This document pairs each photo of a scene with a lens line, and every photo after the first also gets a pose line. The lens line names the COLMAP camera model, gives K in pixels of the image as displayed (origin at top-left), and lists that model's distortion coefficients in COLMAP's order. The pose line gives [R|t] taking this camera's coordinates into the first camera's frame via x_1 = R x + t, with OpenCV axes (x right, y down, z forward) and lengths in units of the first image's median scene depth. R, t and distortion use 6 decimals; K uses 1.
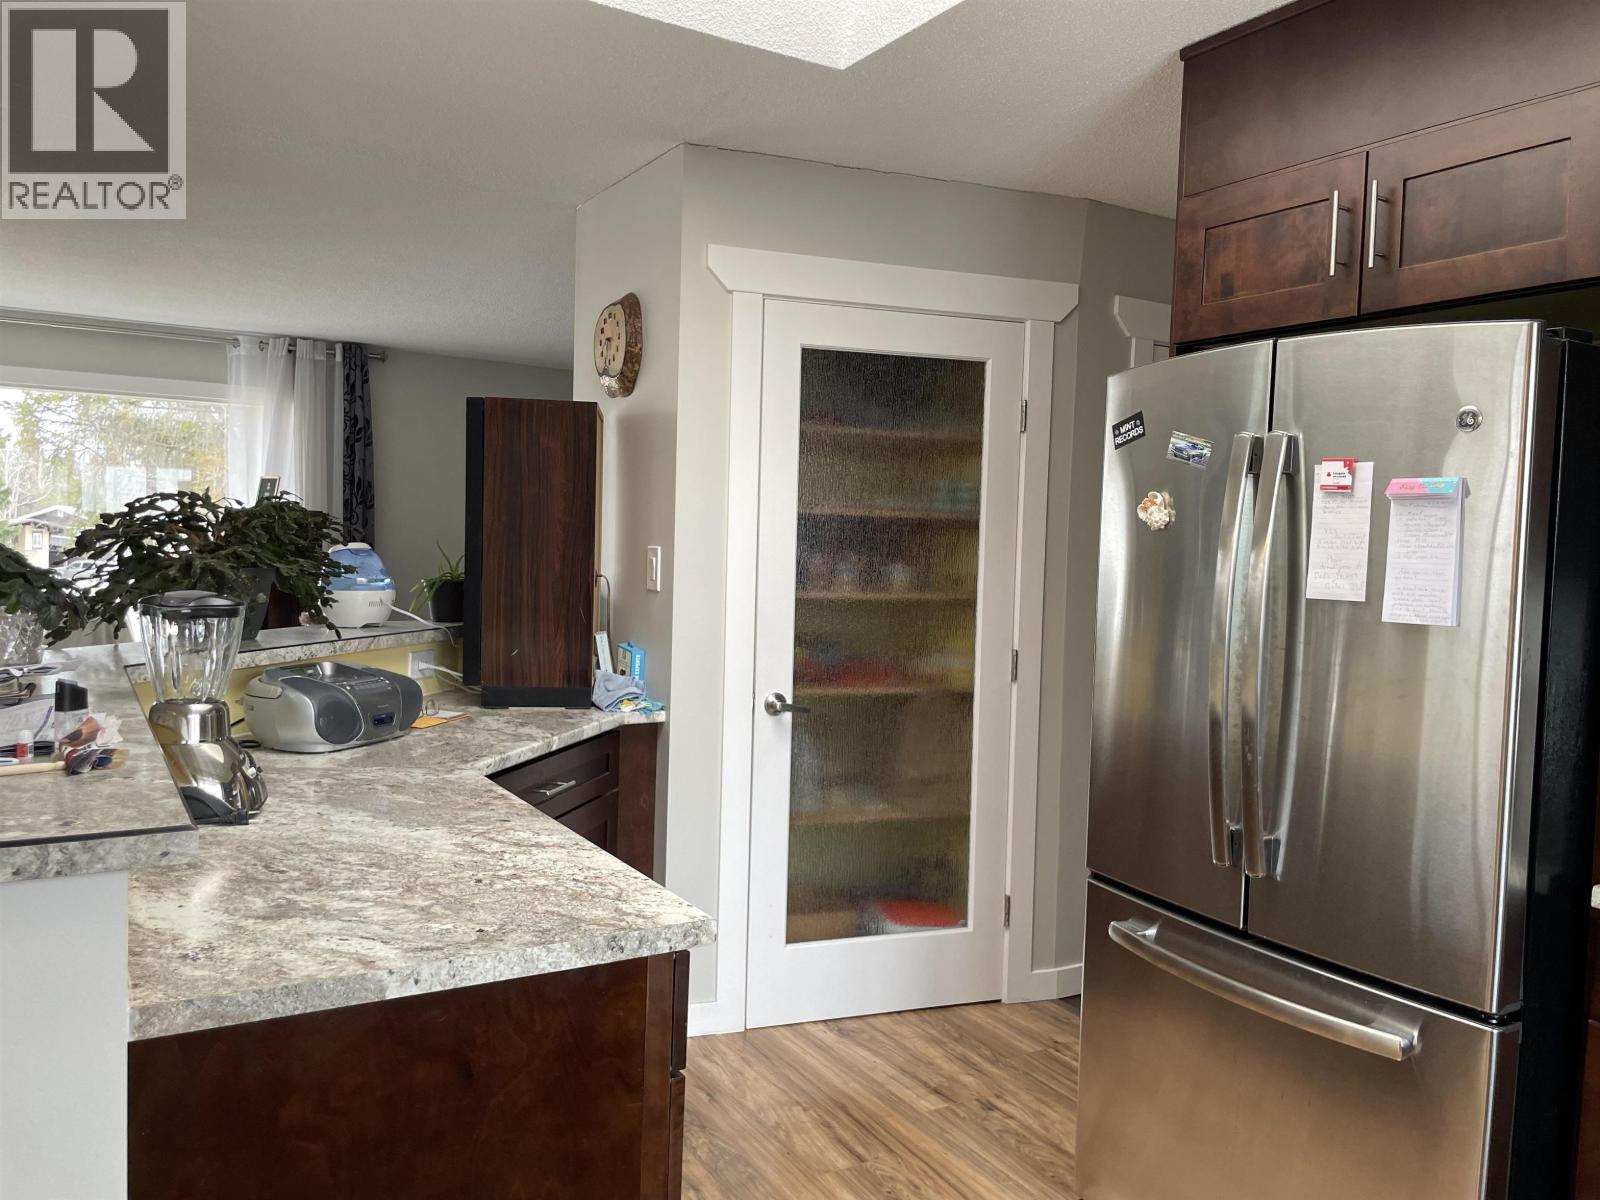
lens RADIAL K [[1207.5, 0, 799.2], [0, 1207.5, 591.7], [0, 0, 1]] dist [0.084890, -0.112375]
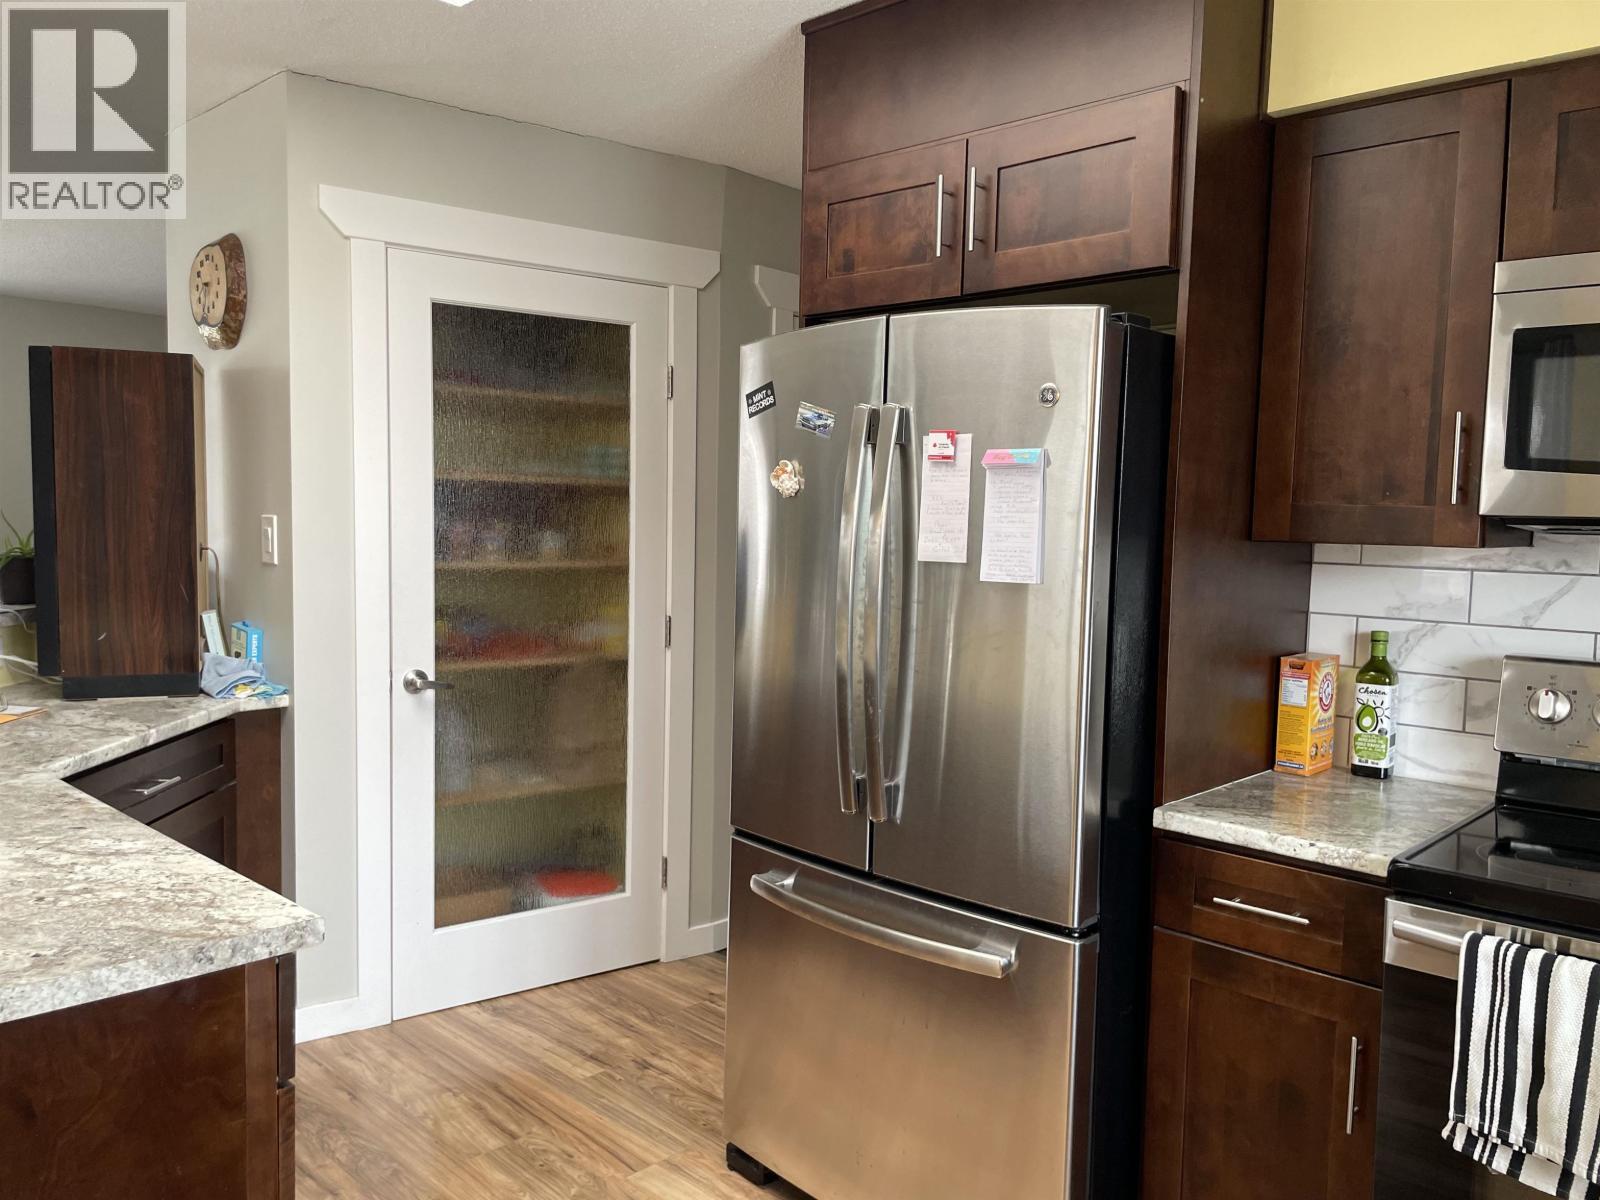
lens RADIAL K [[1207.5, 0, 800.0], [0, 1207.5, 605.2], [0, 0, 1]] dist [0.084890, -0.112375]
pose [[0.963456, -0.029038, 0.266290, 0.022597], [0.018395, 0.998932, 0.042377, -0.001802], [-0.267236, -0.035930, 0.962961, 0.002668]]
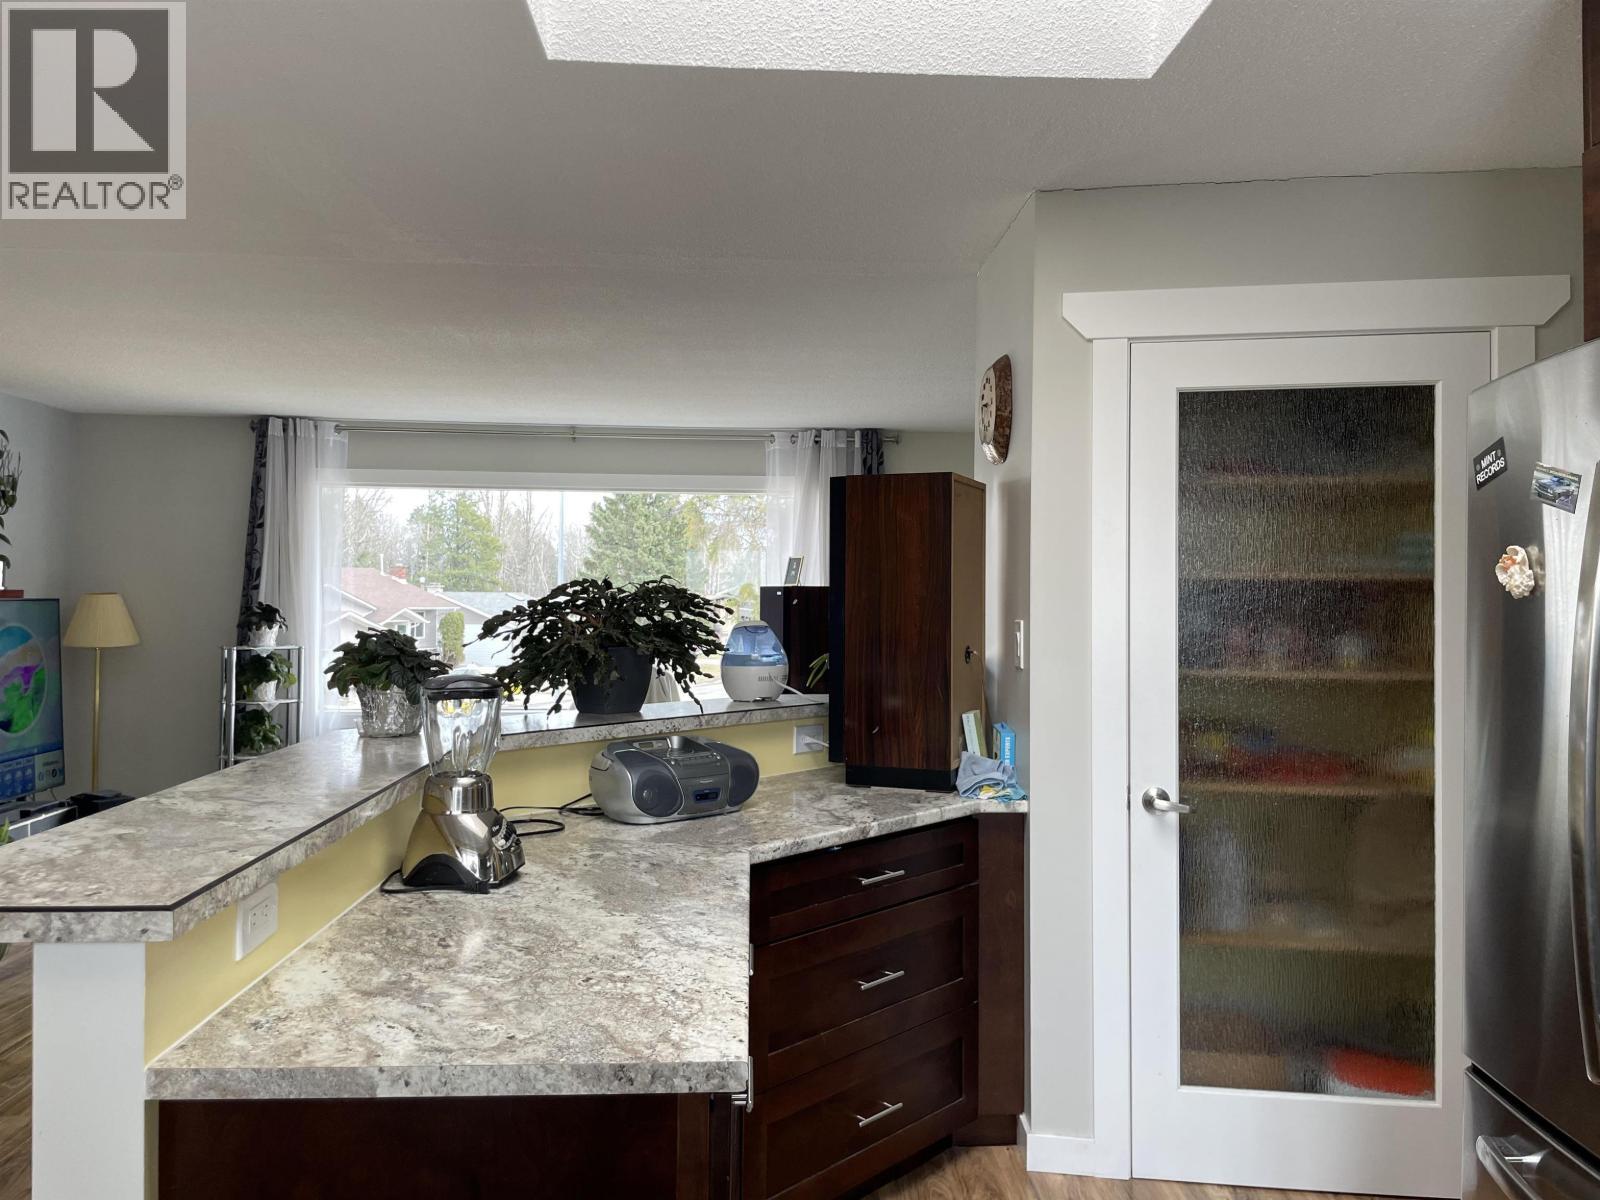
lens RADIAL K [[1207.5, 0, 808.2], [0, 1207.5, 582.7], [0, 0, 1]] dist [0.084890, -0.112375]
pose [[0.881193, -0.027588, -0.471951, 0.218214], [-0.001156, 0.998167, -0.060507, -0.012204], [0.472755, 0.053864, 0.879546, 0.126865]]
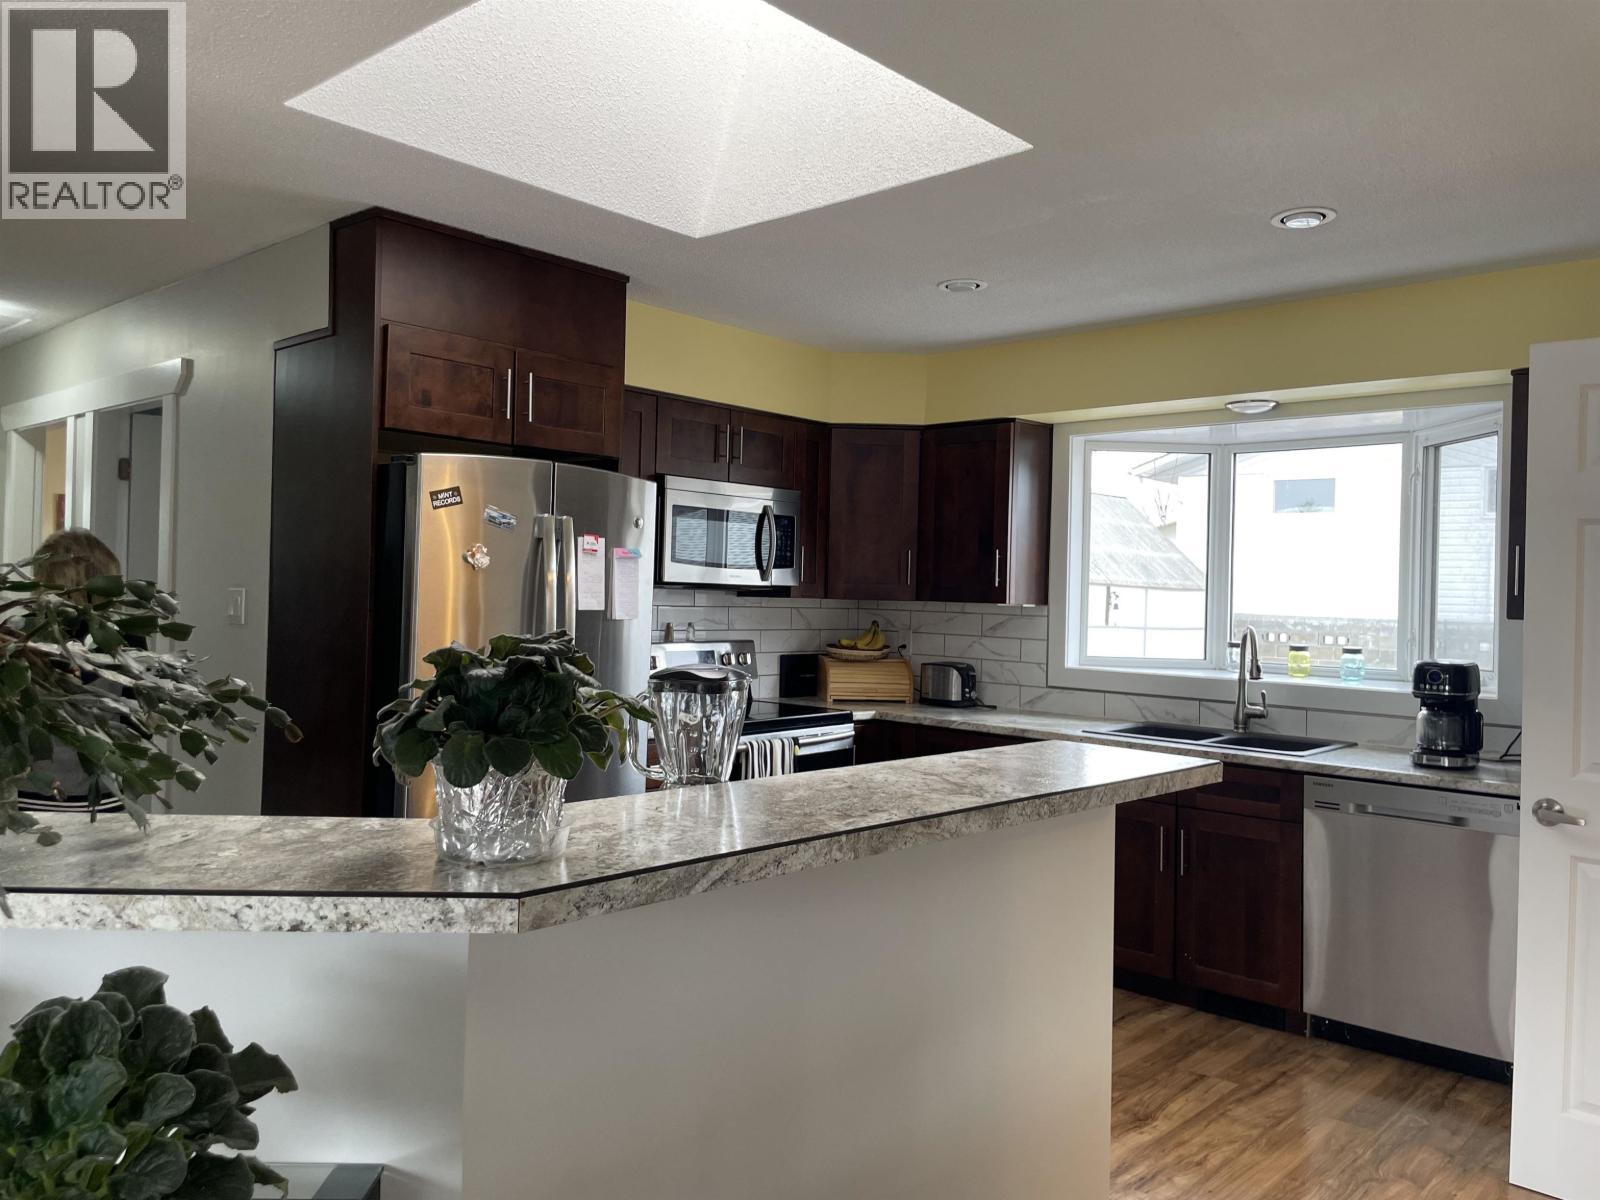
lens RADIAL K [[1207.5, 0, 790.6], [0, 1207.5, 584.4], [0, 0, 1]] dist [0.084890, -0.112375]
pose [[-0.283920, -0.030359, 0.958367, -1.005868], [0.010083, 0.999349, 0.034644, -0.066106], [-0.958795, 0.019499, -0.283429, 0.868672]]
